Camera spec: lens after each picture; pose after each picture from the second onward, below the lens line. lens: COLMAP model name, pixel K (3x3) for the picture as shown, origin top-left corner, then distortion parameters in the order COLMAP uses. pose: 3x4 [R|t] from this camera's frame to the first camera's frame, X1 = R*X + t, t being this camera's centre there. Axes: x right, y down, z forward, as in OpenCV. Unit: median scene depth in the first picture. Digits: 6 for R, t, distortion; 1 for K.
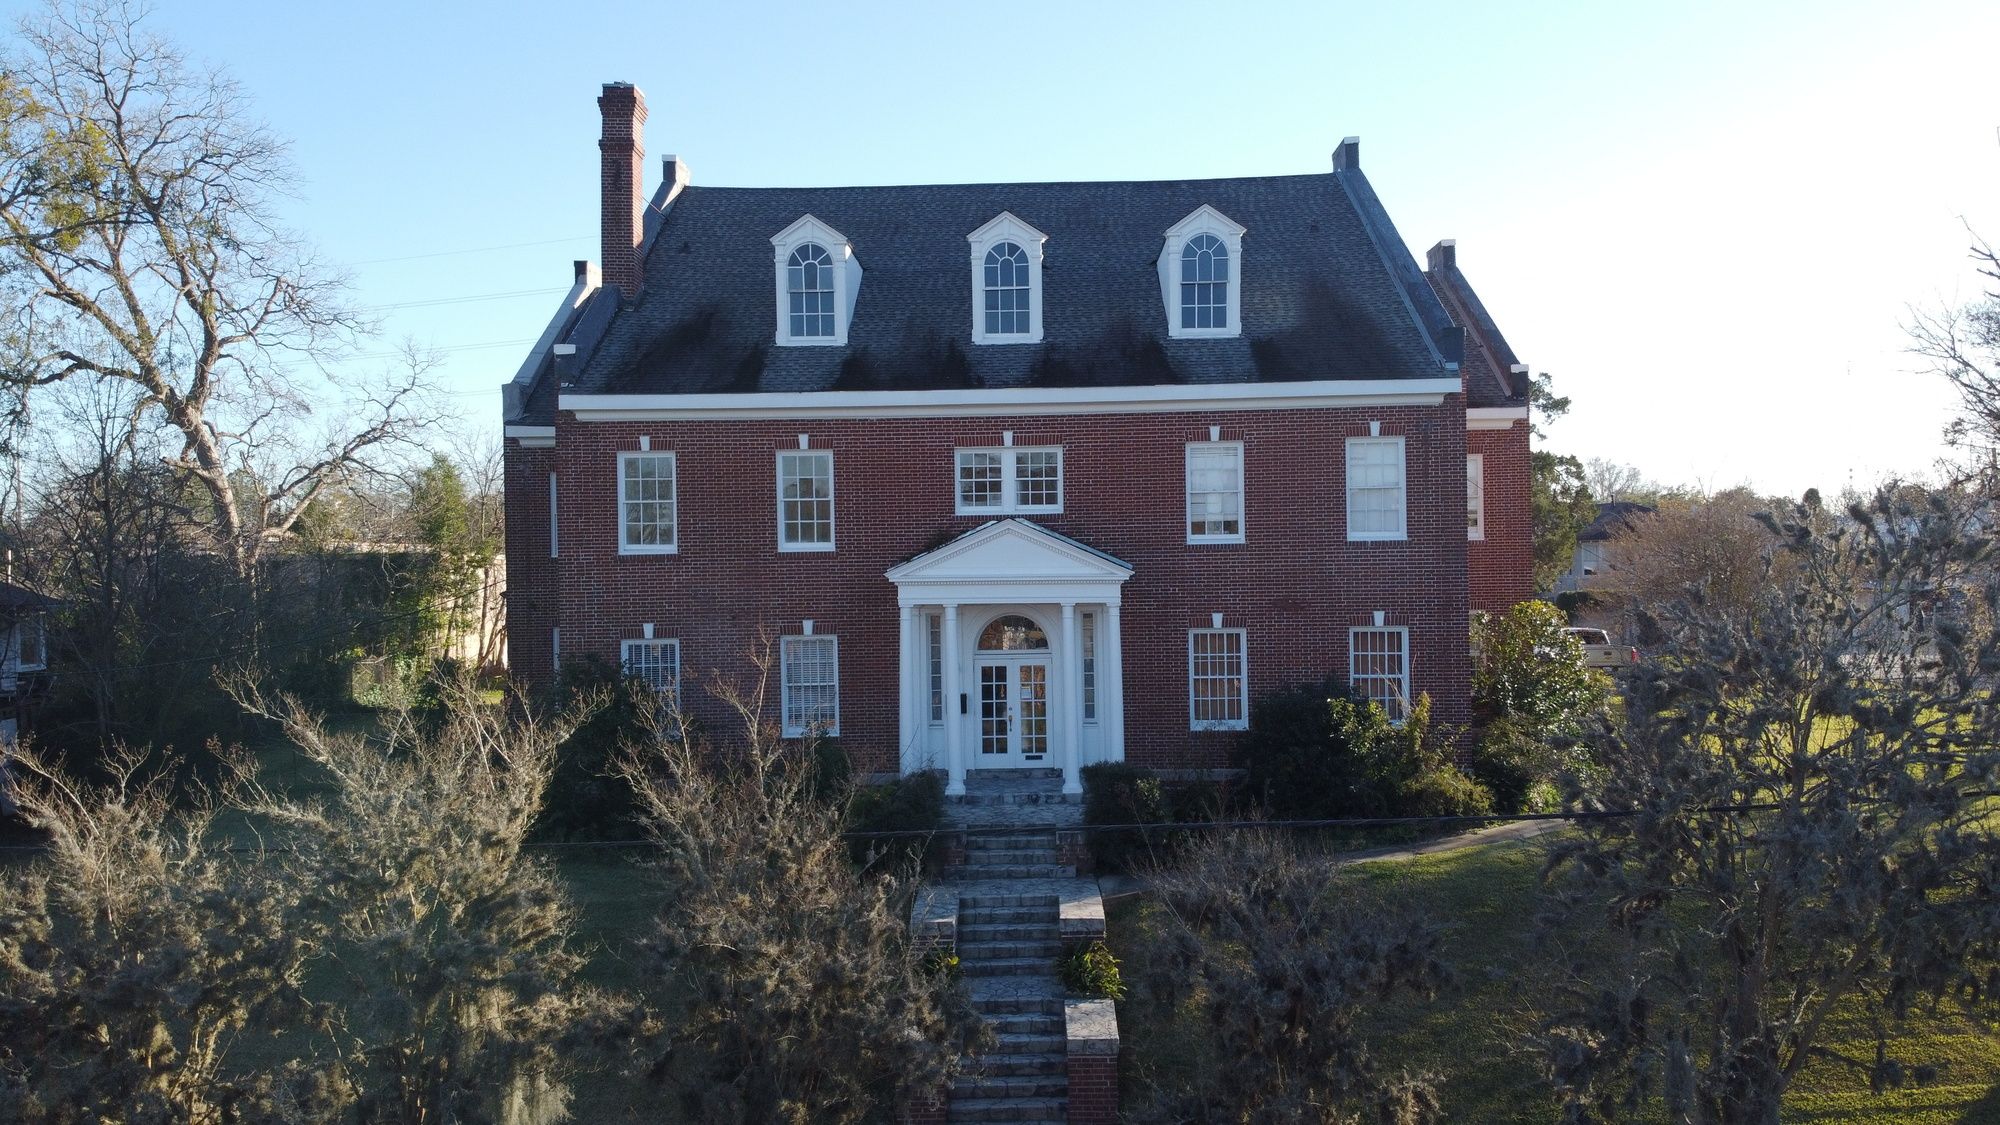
lens RADIAL K [[1478.6, 0, 1012.6], [0, 1478.6, 560.5], [0, 0, 1]] dist [0.142732, -0.285848]
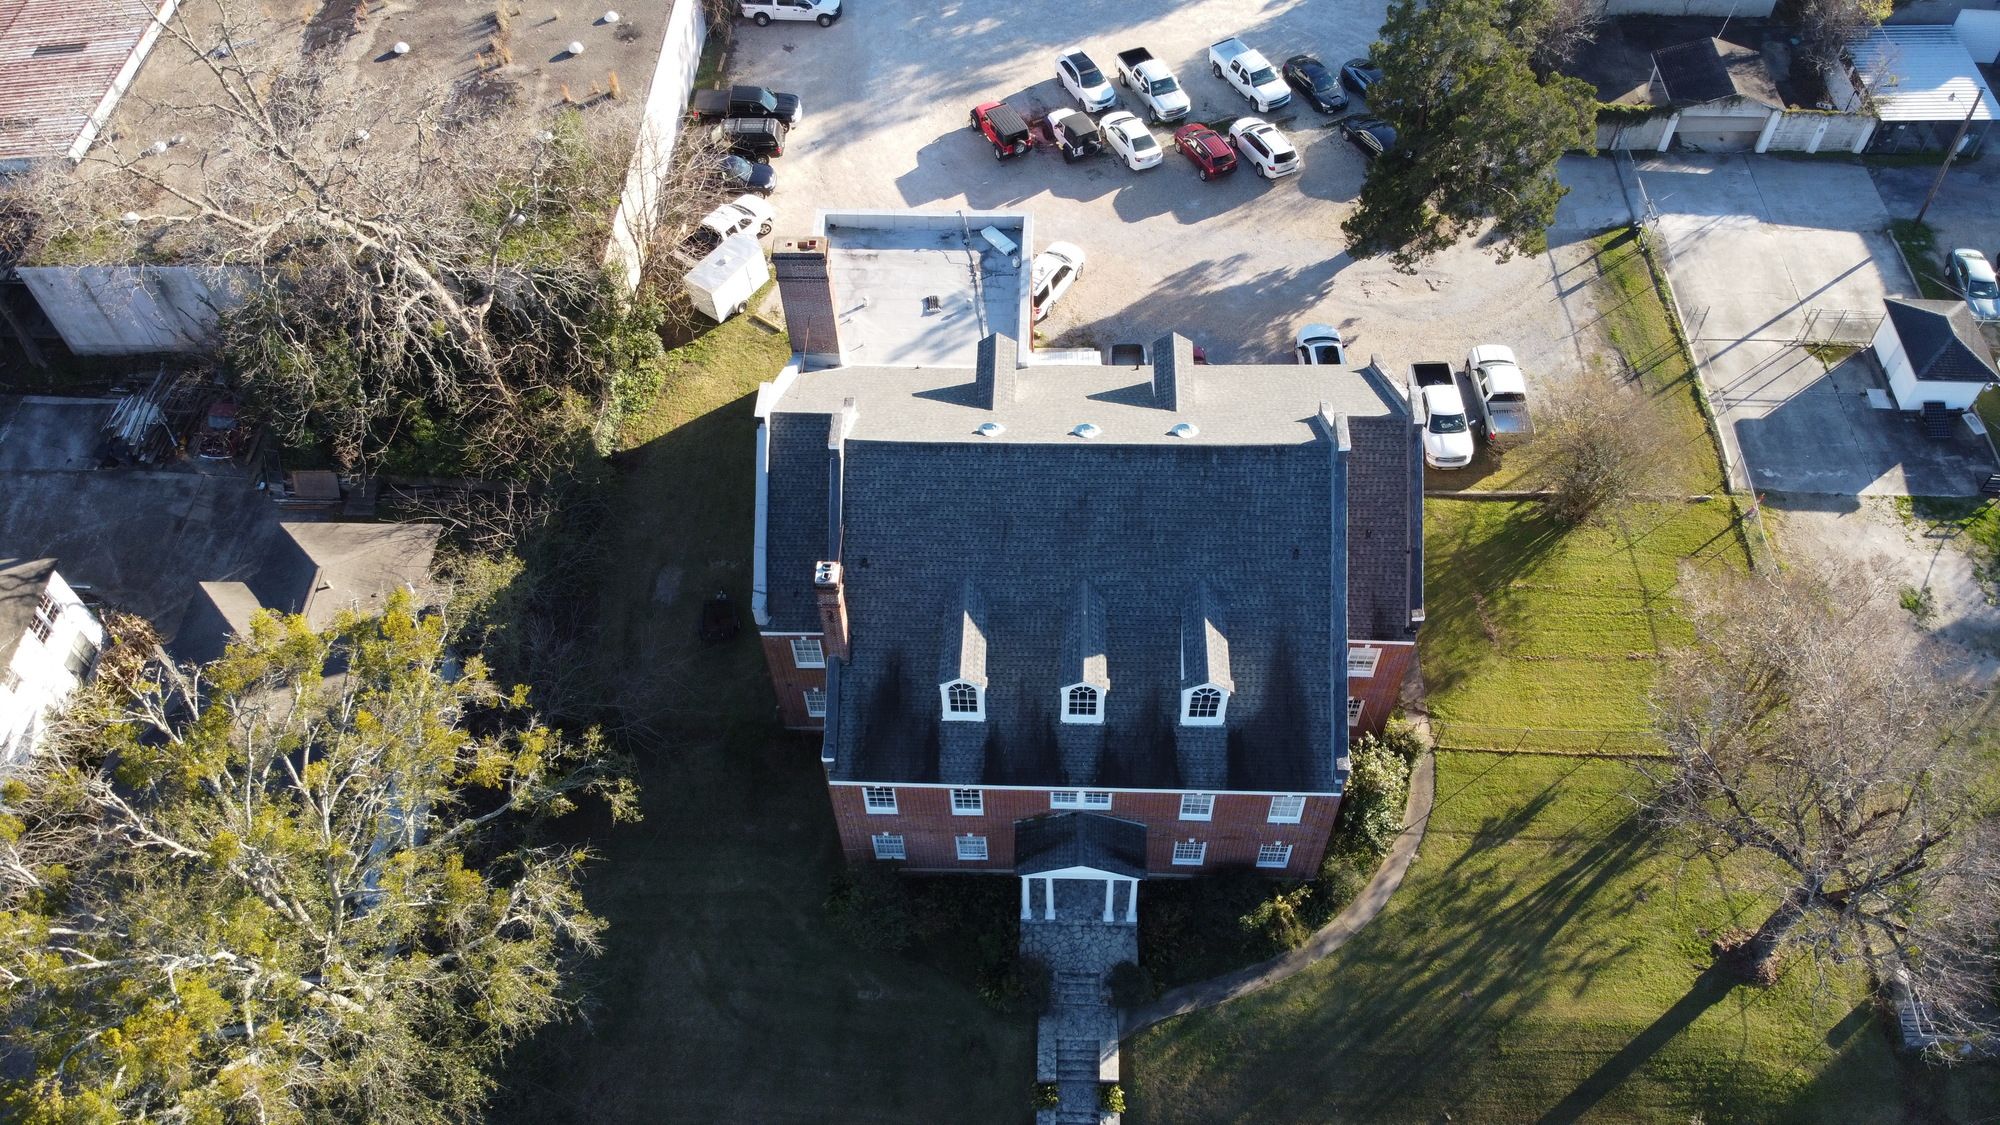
lens RADIAL K [[1515.2, 0, 996.3], [0, 1515.2, 543.9], [0, 0, 1]] dist [0.117517, -0.268539]
pose [[0.999717, 0.009724, -0.021696, -0.067659], [0.011303, 0.608456, 0.793507, -1.691854], [0.020917, -0.793528, 0.608174, 0.128255]]
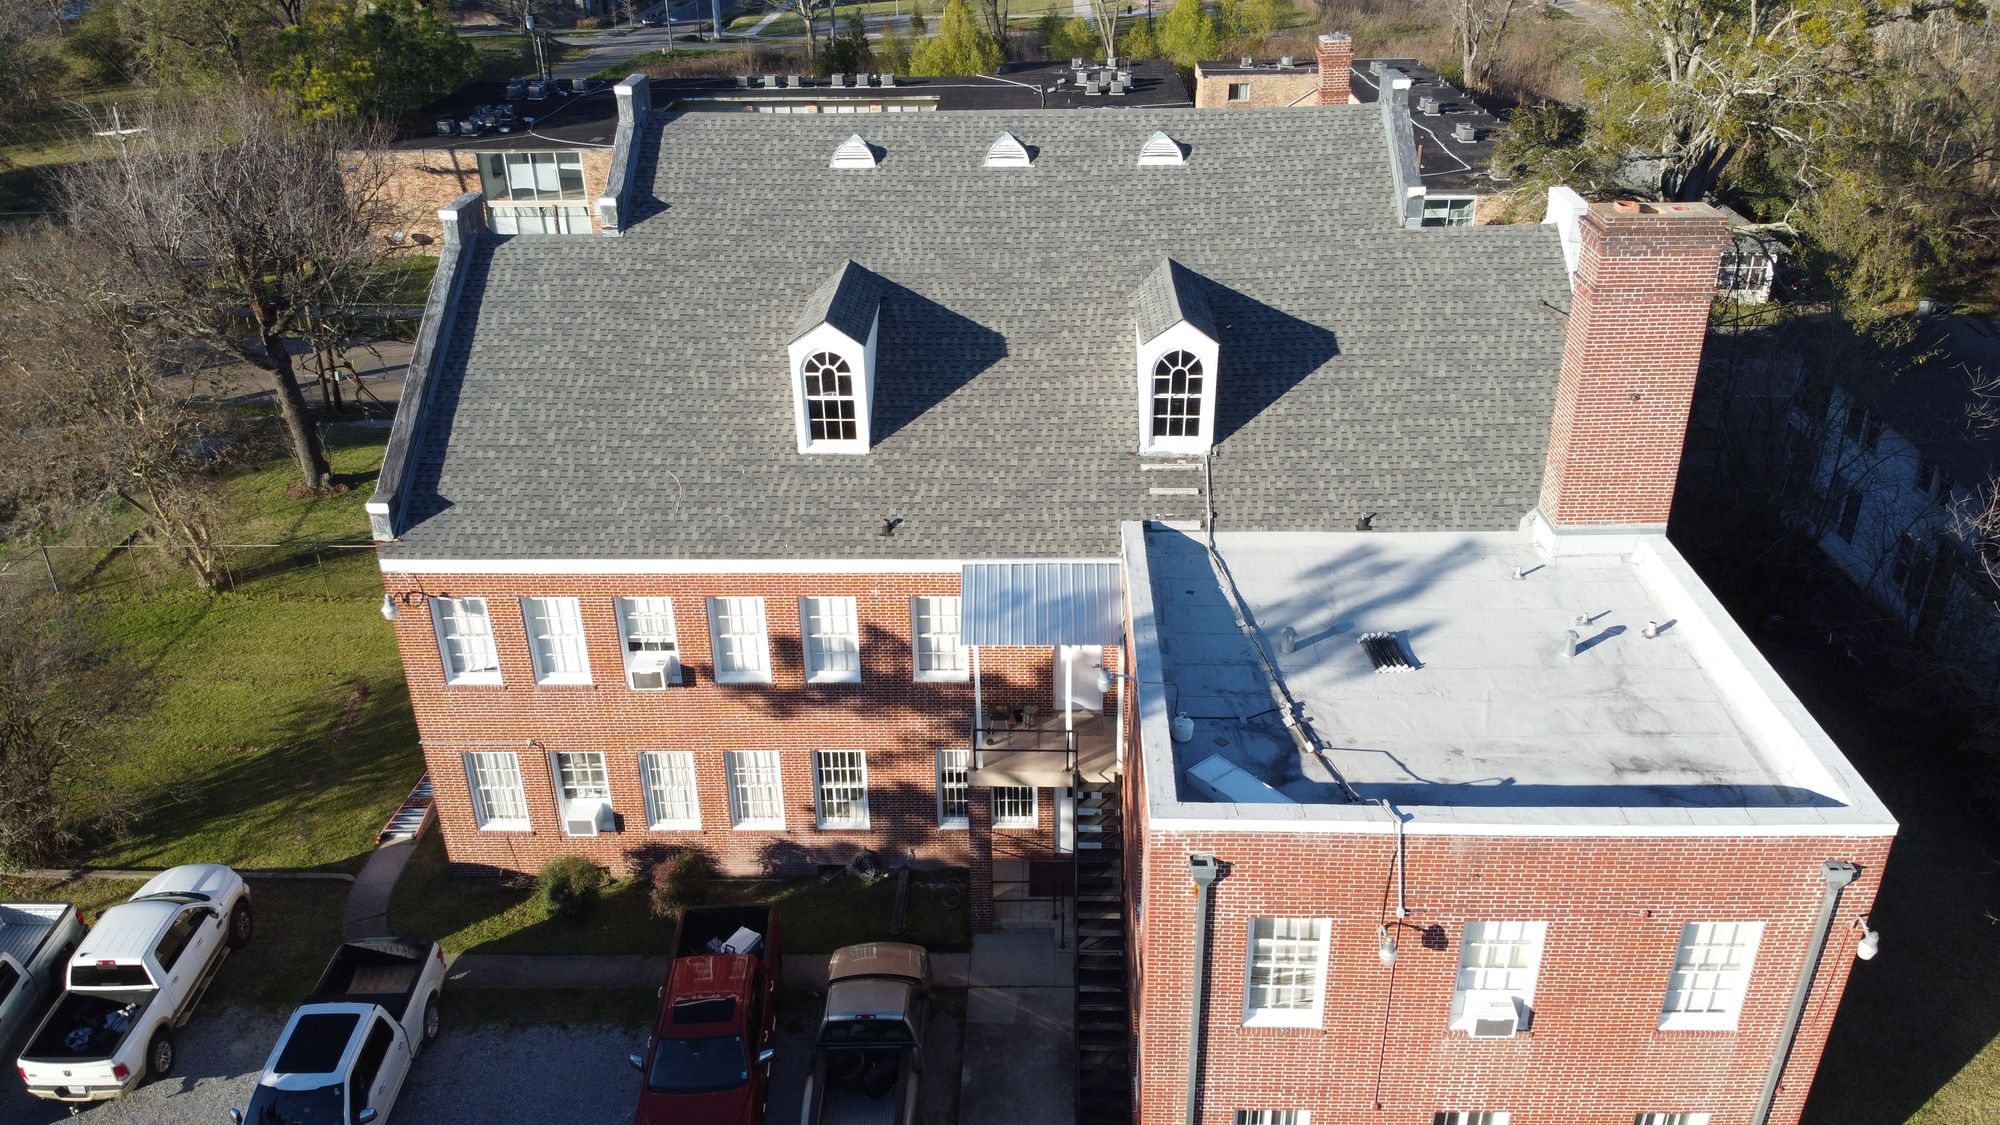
lens RADIAL K [[1480.8, 0, 1005.2], [0, 1480.8, 593.0], [0, 0, 1]] dist [0.120292, -0.279719]
pose [[-0.999380, 0.017849, 0.030358, -0.023597], [0.030086, 0.880783, 0.472563, -0.549799], [-0.018304, 0.473183, -0.880774, 2.522031]]
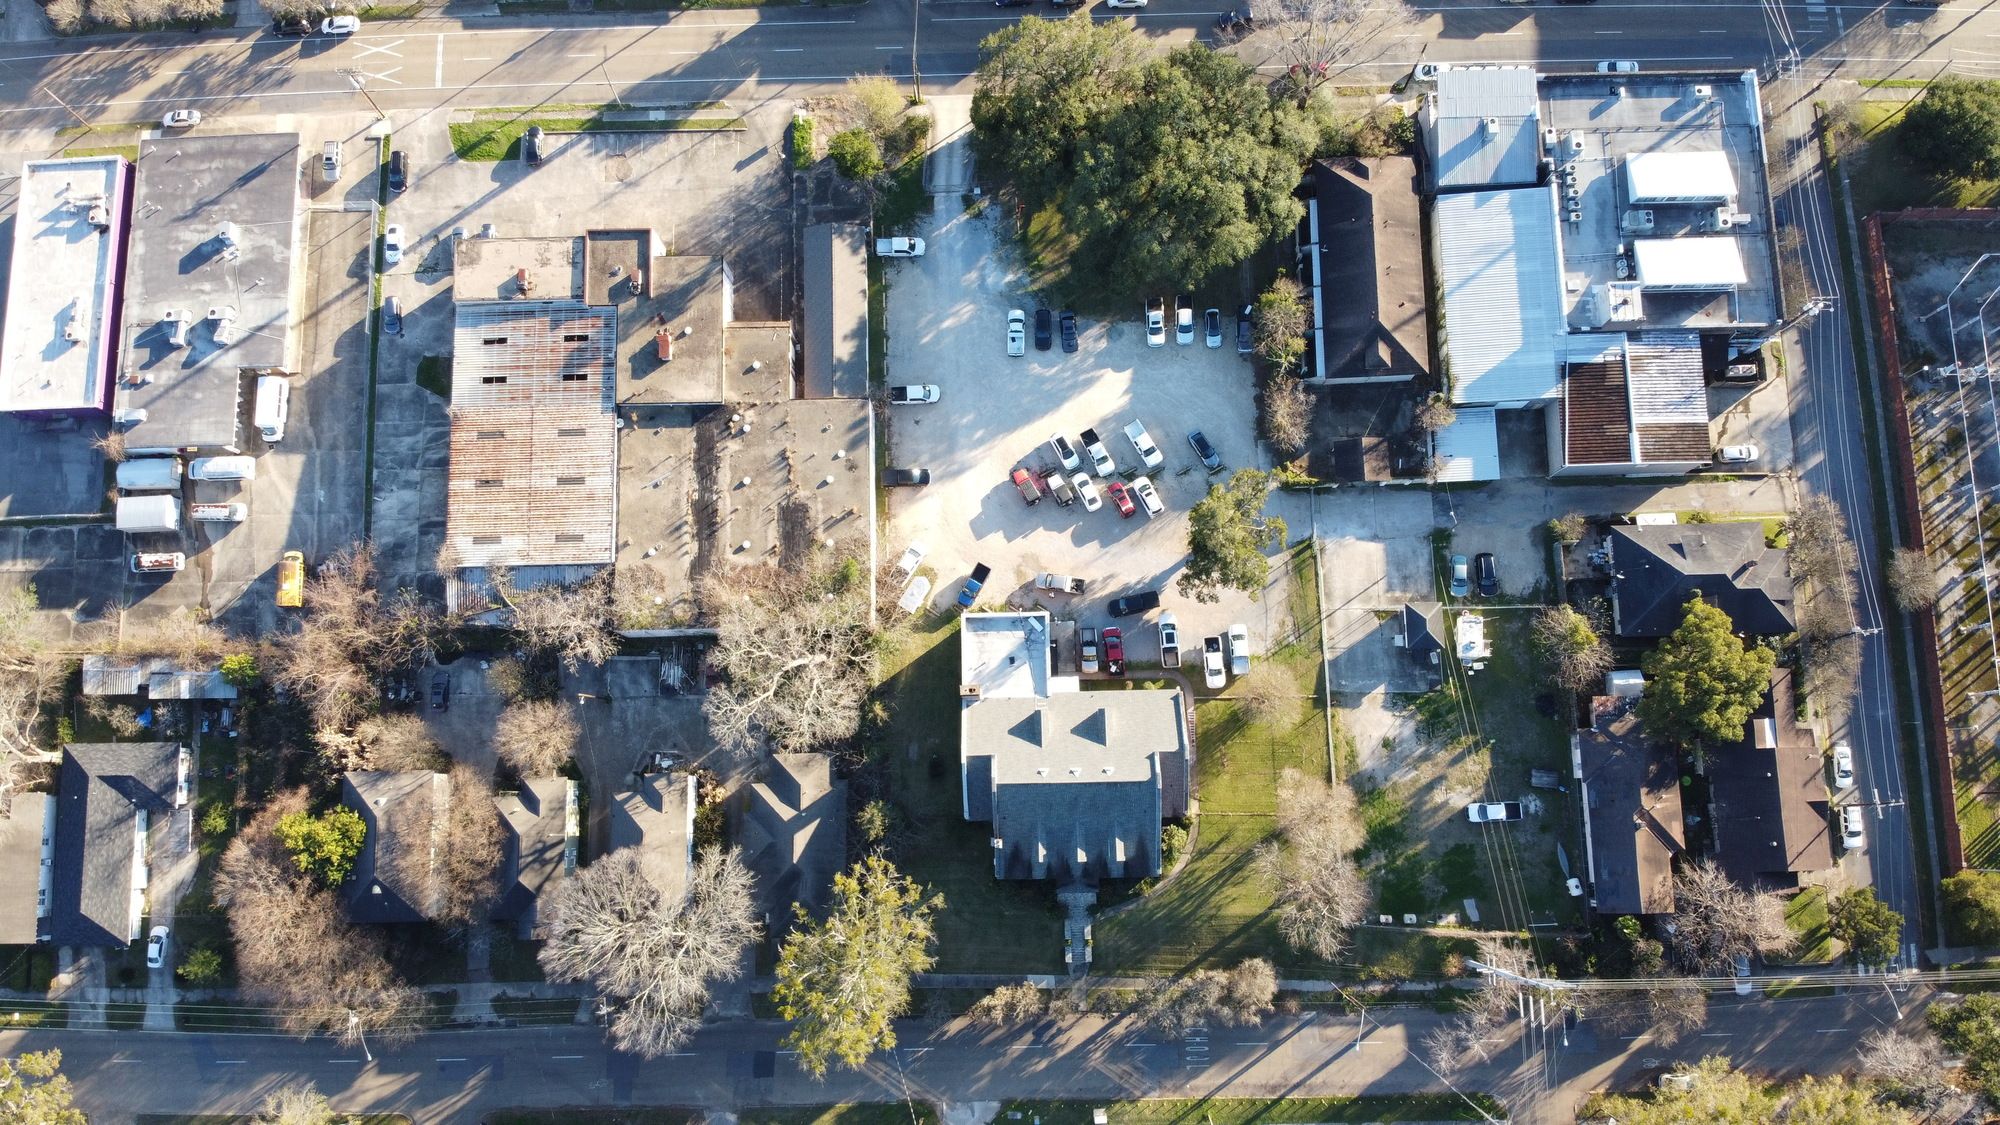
lens RADIAL K [[1600.1, 0, 1005.8], [0, 1600.1, 542.3], [0, 0, 1]] dist [0.195540, -0.382985]
pose [[0.999329, -0.036602, -0.001041, -0.215041], [0.007540, 0.177891, 0.984021, -6.206102], [-0.035832, -0.983369, 0.178048, 1.147895]]
